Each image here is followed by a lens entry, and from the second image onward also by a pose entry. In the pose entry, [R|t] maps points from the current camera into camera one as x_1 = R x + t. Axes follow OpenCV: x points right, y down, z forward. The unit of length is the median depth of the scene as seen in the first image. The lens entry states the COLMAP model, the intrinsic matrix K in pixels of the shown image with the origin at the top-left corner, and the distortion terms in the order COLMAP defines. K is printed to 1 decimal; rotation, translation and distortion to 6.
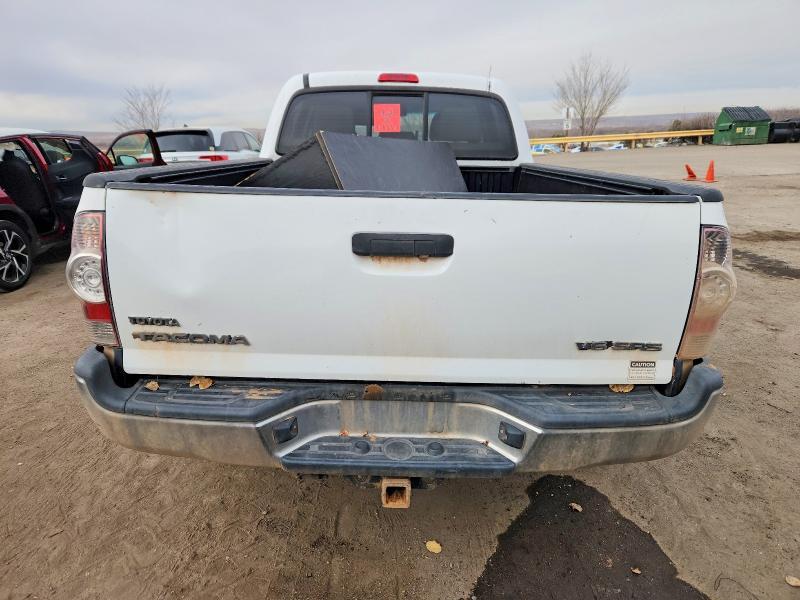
lens RADIAL K [[556.3, 0, 400.0], [0, 556.3, 300.0], [0, 0, 1]] dist [-0.003780, -0.001931]
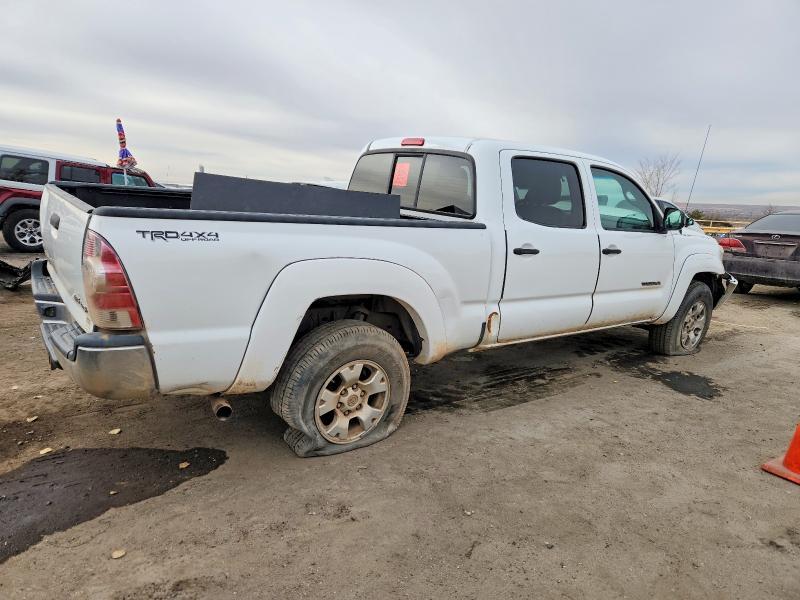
lens RADIAL K [[556.3, 0, 400.0], [0, 556.3, 300.0], [0, 0, 1]] dist [-0.003780, -0.001931]
pose [[0.599322, 0.200901, -0.774888, 1.591465], [-0.290096, 0.956705, 0.023670, -0.167050], [0.746094, 0.210607, 0.631655, 0.511245]]
